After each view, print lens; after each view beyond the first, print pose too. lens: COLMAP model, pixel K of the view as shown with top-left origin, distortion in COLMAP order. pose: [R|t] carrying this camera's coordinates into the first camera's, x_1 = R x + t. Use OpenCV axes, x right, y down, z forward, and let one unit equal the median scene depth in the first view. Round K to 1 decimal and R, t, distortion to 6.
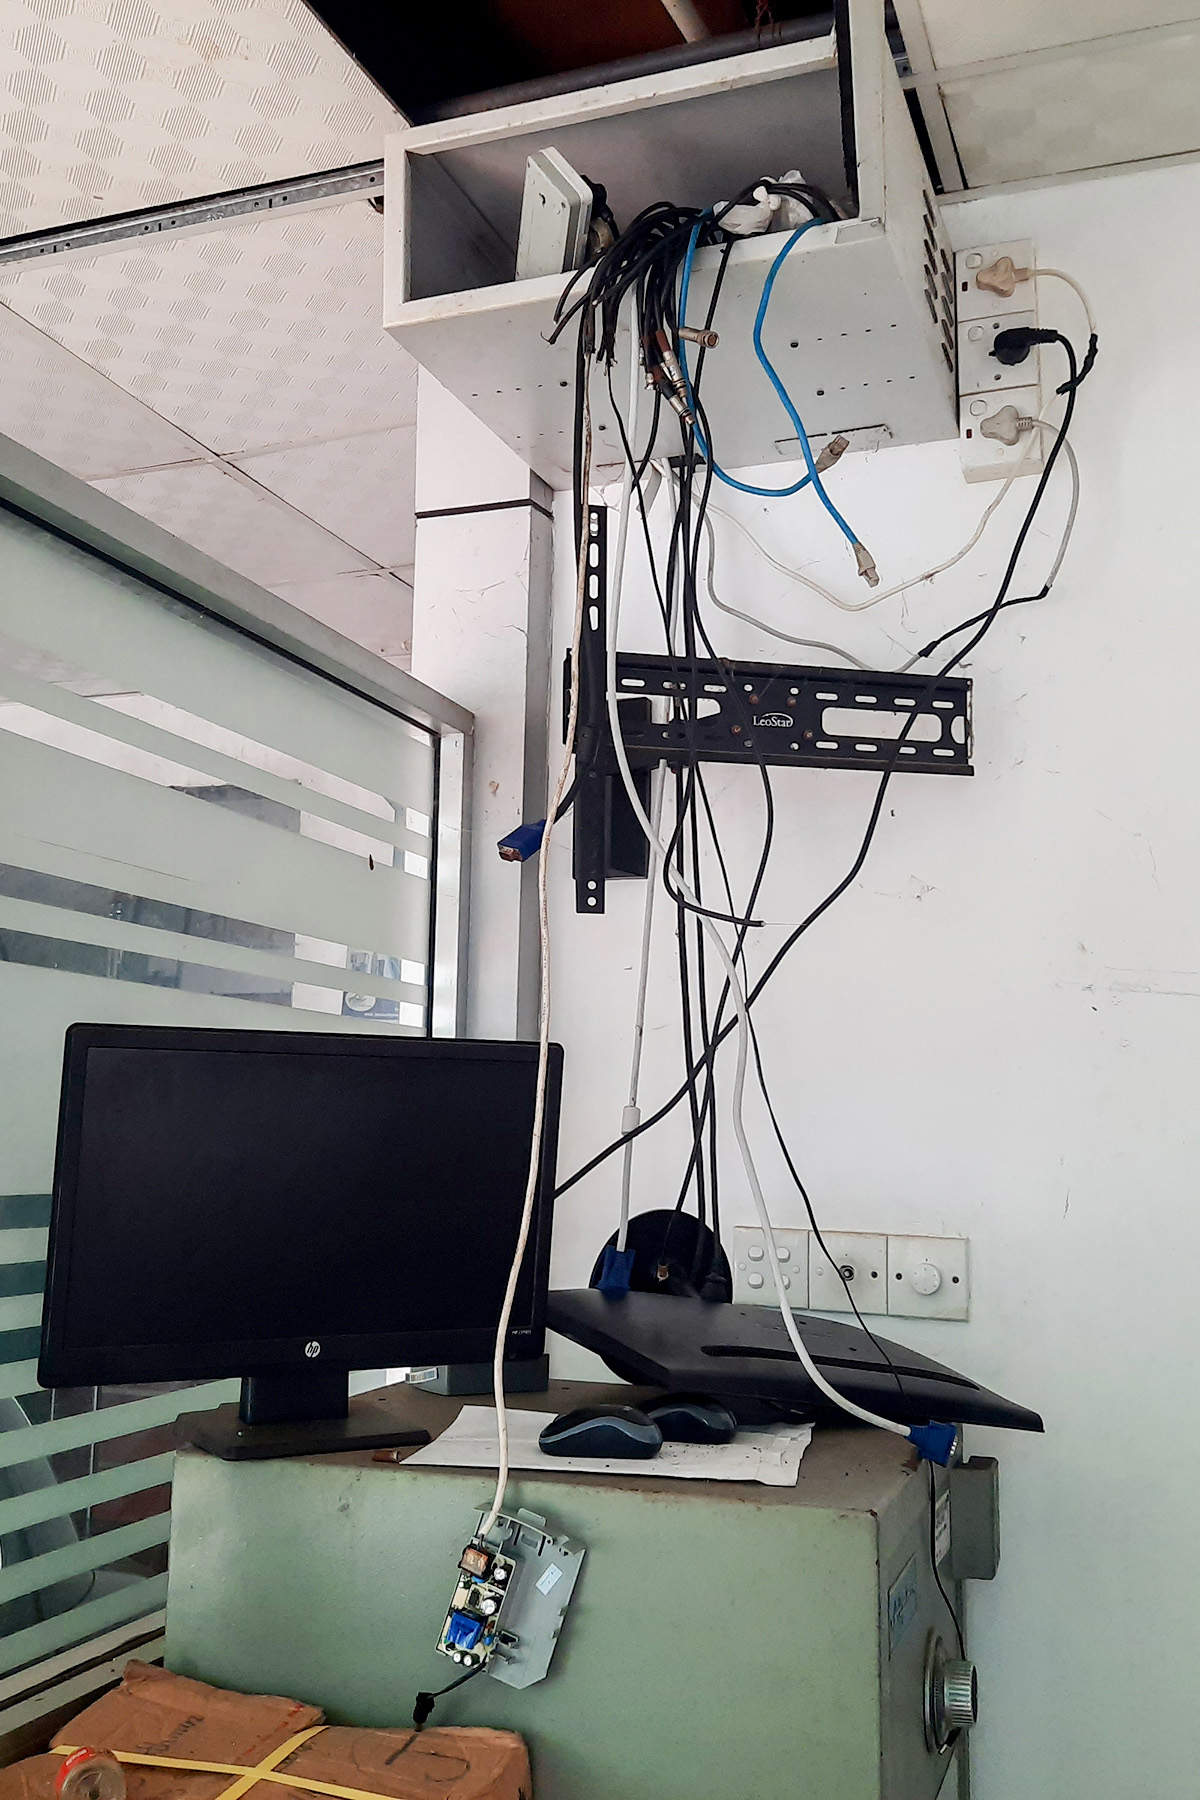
lens RADIAL K [[1688.8, 0, 544.1], [0, 1688.8, 899.9], [0, 0, 1]] dist [0.046712, -0.010045]
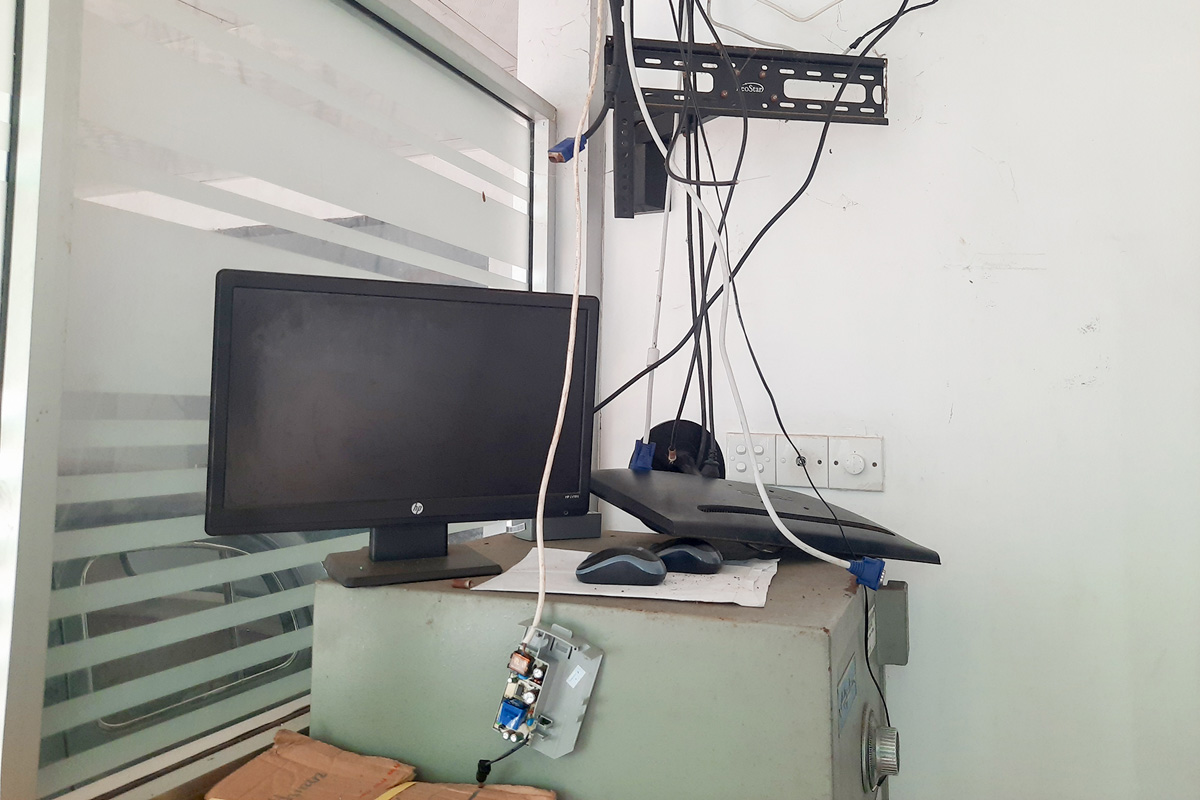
lens RADIAL K [[867.1, 0, 600.9], [0, 867.1, 341.0], [0, 0, 1]] dist [0.049064, -0.007310]
pose [[0.998816, -0.014642, -0.046390, 0.047129], [0.017199, 0.998327, 0.055205, 0.084739], [0.045504, -0.055937, 0.997397, 0.280710]]
